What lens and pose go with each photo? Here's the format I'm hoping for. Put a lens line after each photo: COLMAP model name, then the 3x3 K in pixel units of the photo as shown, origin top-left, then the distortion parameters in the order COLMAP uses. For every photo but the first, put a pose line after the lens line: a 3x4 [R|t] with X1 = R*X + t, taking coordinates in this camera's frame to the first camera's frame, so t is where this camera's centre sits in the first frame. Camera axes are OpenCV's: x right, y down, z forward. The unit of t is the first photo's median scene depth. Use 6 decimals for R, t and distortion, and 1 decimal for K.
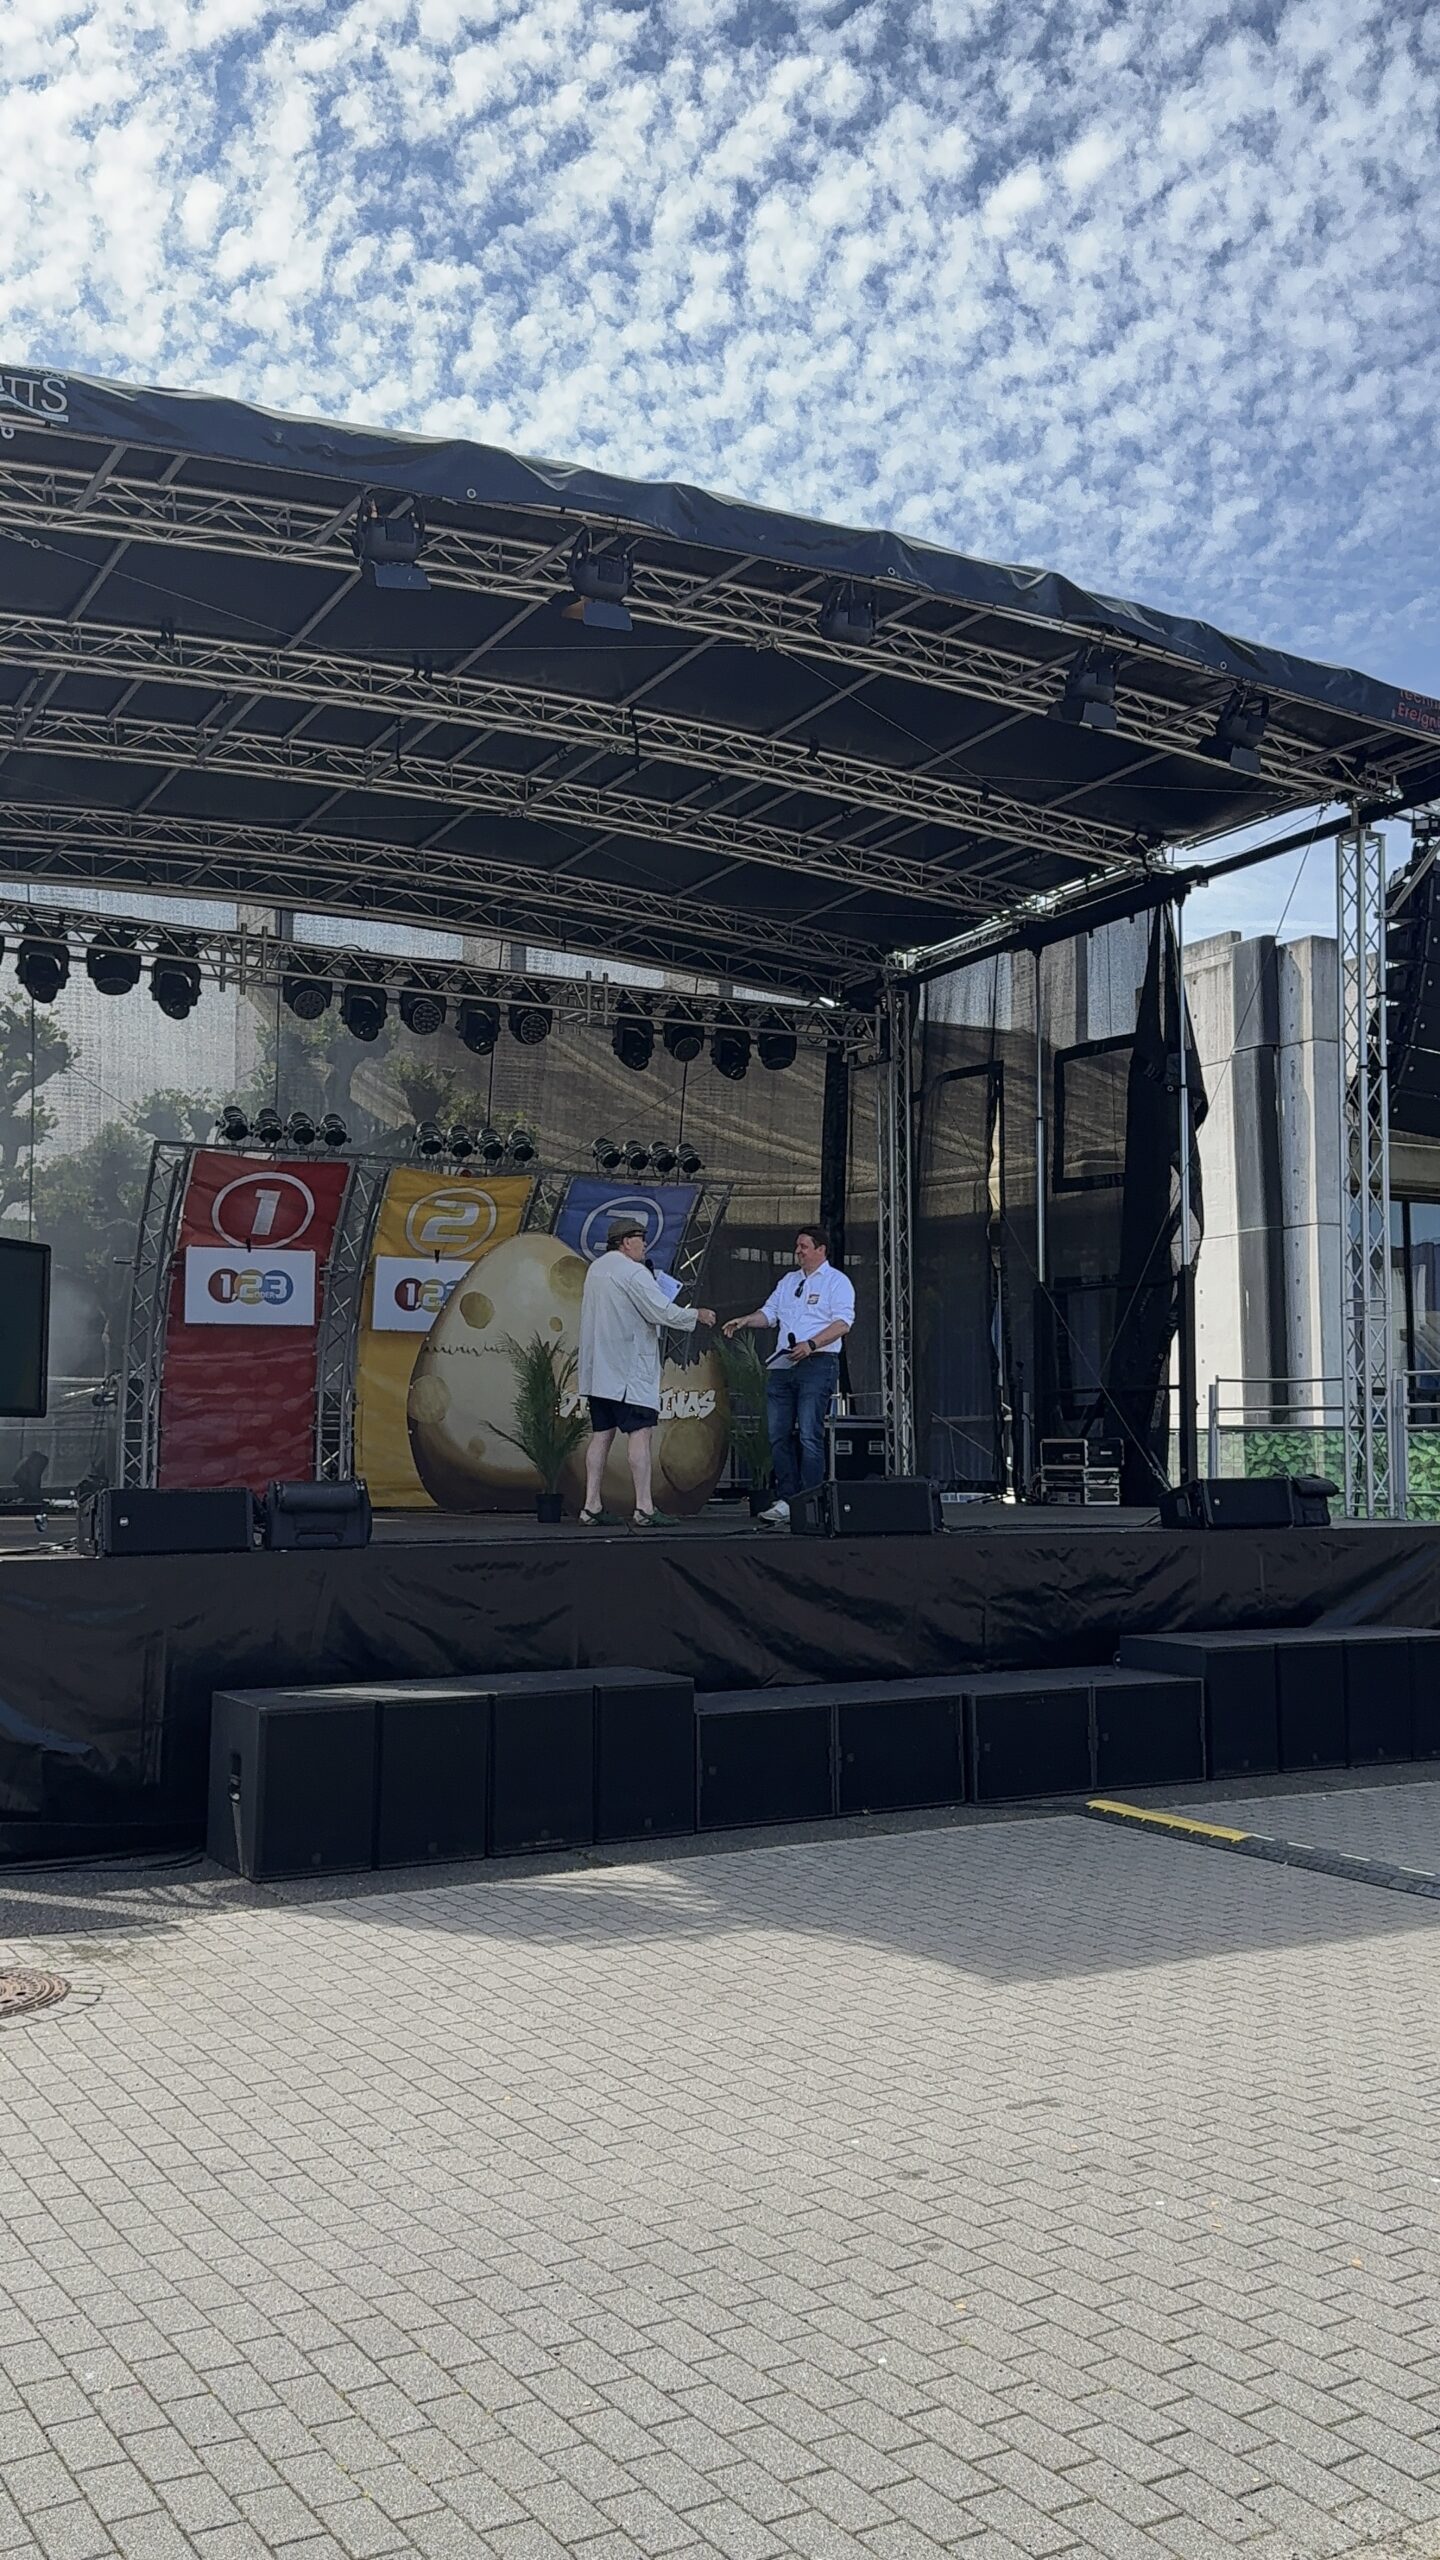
lens RADIAL K [[2123.2, 0, 720.0], [0, 2123.2, 1280.0], [0, 0, 1]] dist [0.145733, -0.002162]
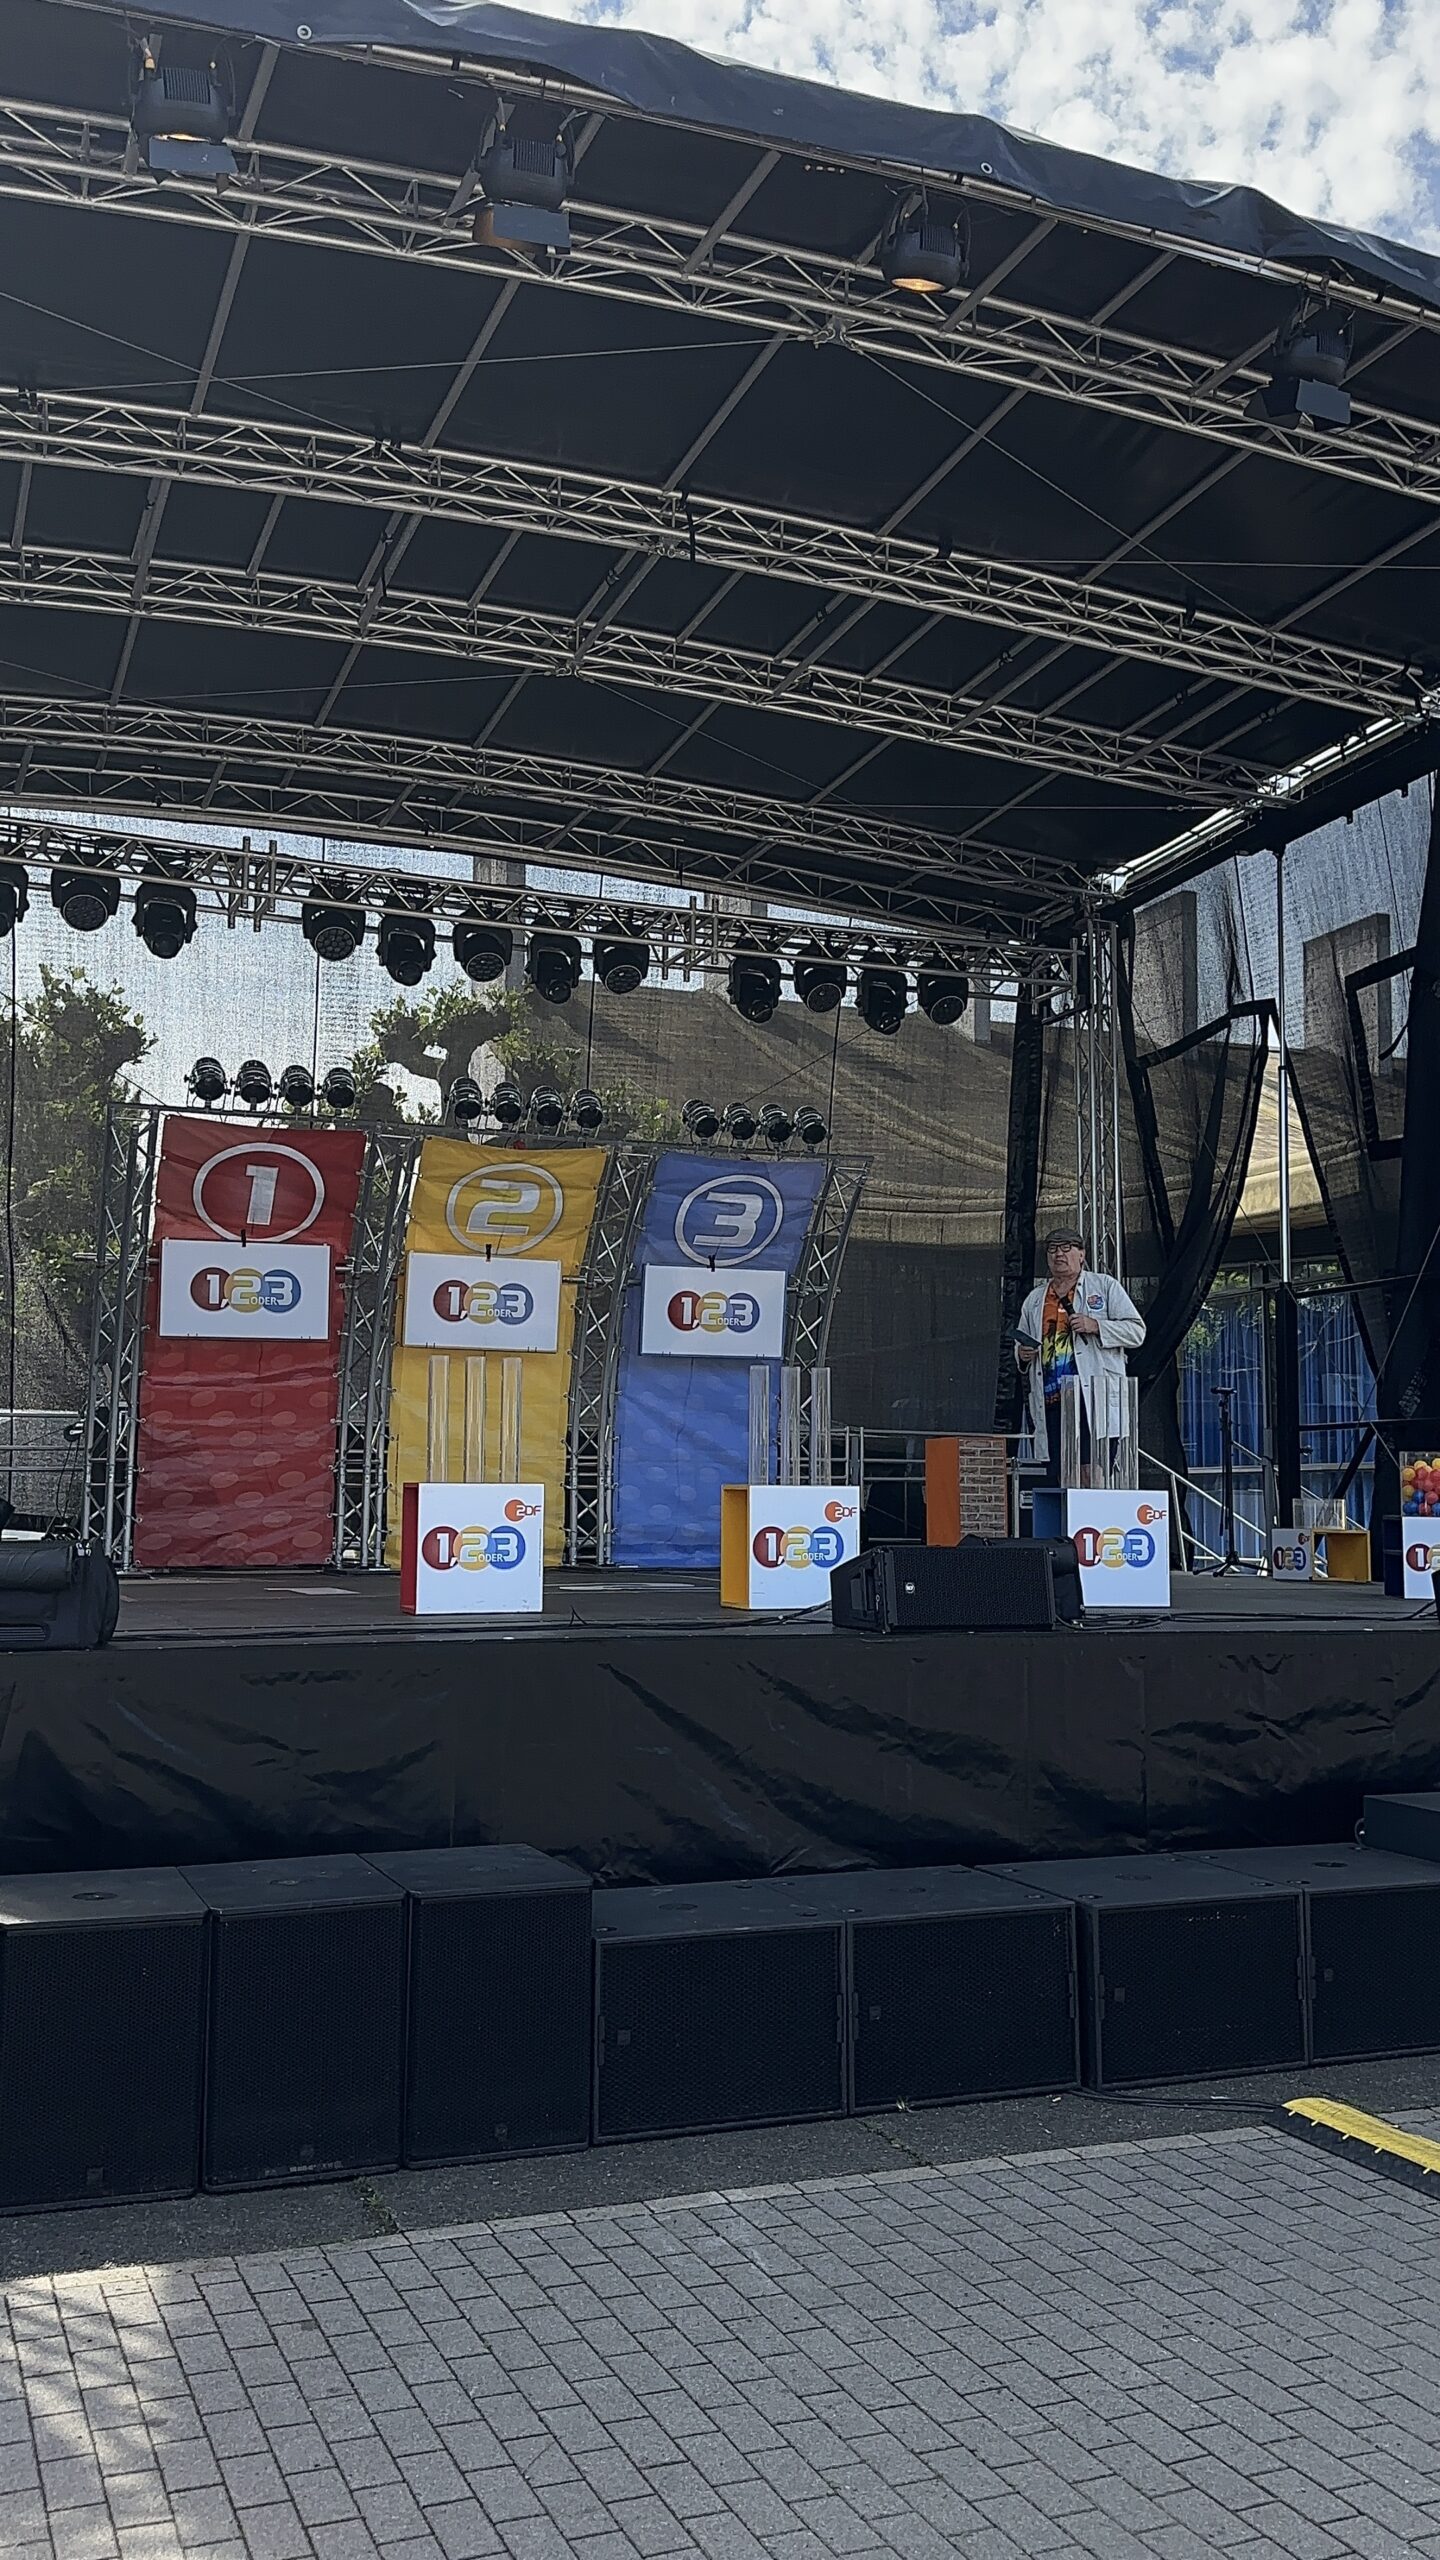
lens RADIAL K [[2096.5, 0, 720.0], [0, 2096.5, 1280.0], [0, 0, 1]] dist [0.234560, -0.491276]
pose [[0.989685, -0.008869, -0.142984, 0.065021], [0.004930, 0.999599, -0.027877, 0.021768], [0.143174, 0.026885, 0.989332, 0.244943]]
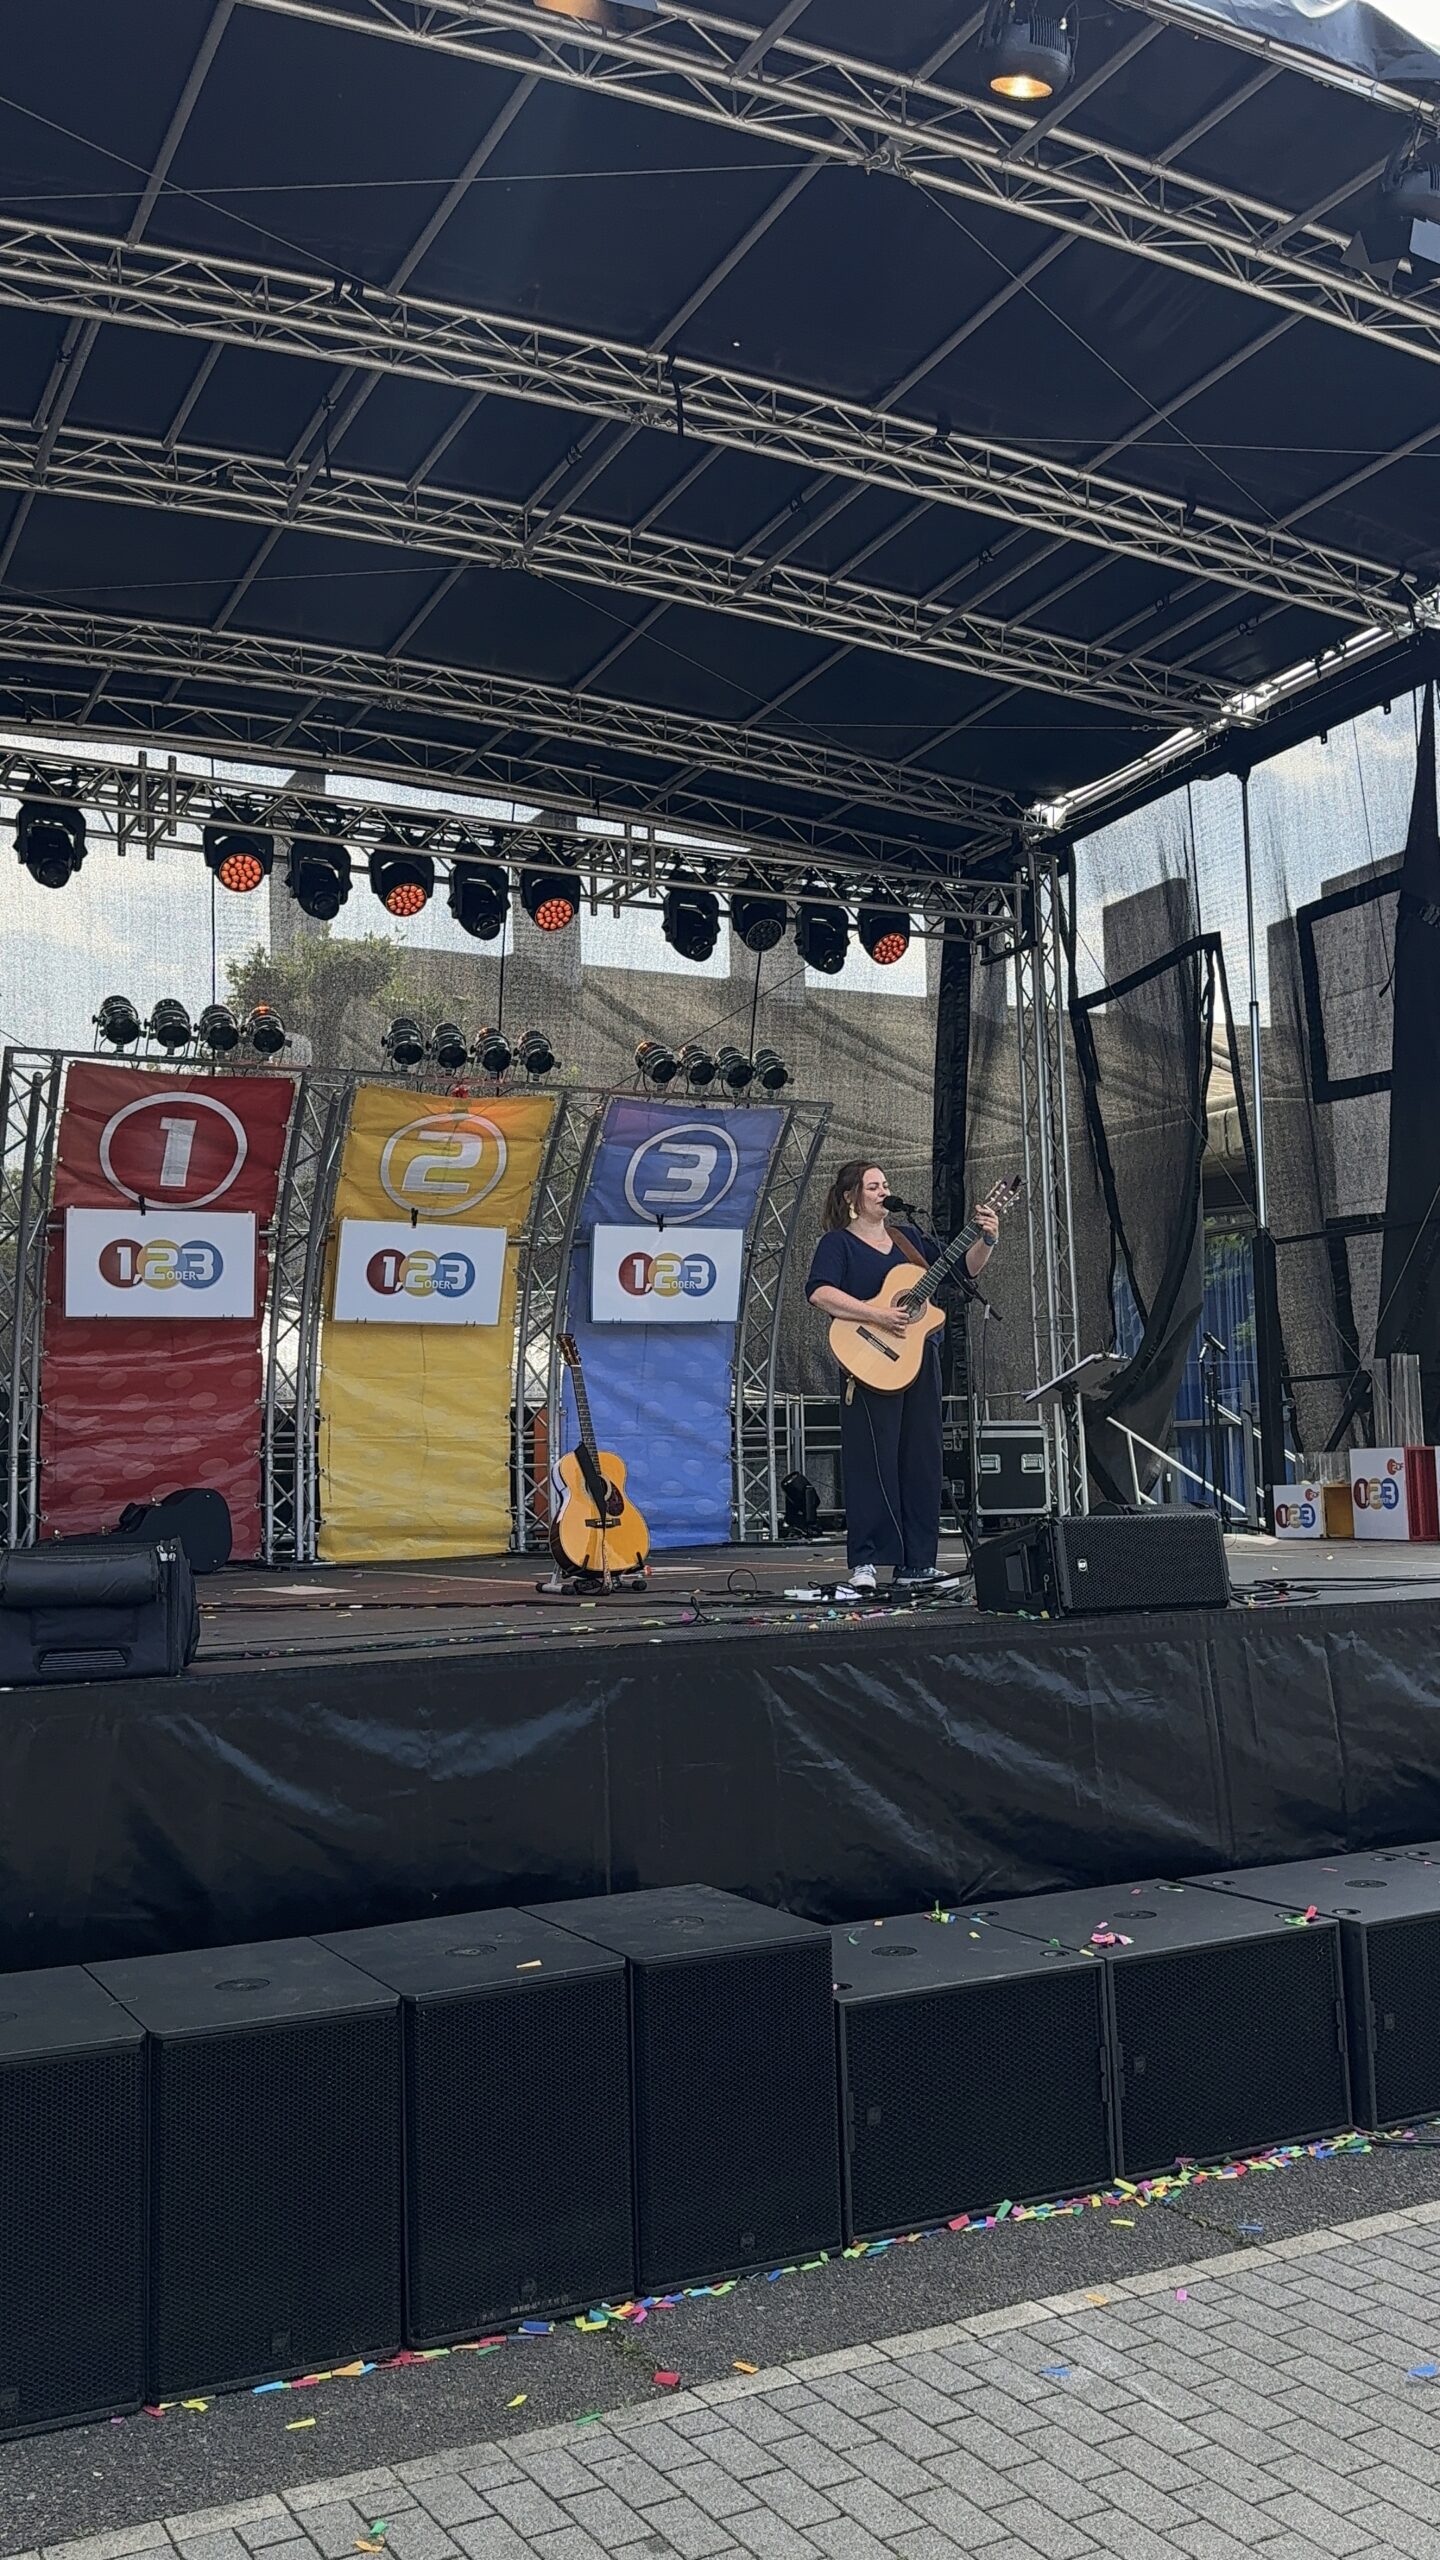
lens RADIAL K [[2094.9, 0, 712.0], [0, 2094.9, 1296.7], [0, 0, 1]] dist [0.154581, -0.275147]
pose [[0.998819, -0.029022, -0.038962, -0.009683], [0.028781, 0.999563, -0.006741, 0.025467], [0.039140, 0.005612, 0.999218, 0.301003]]
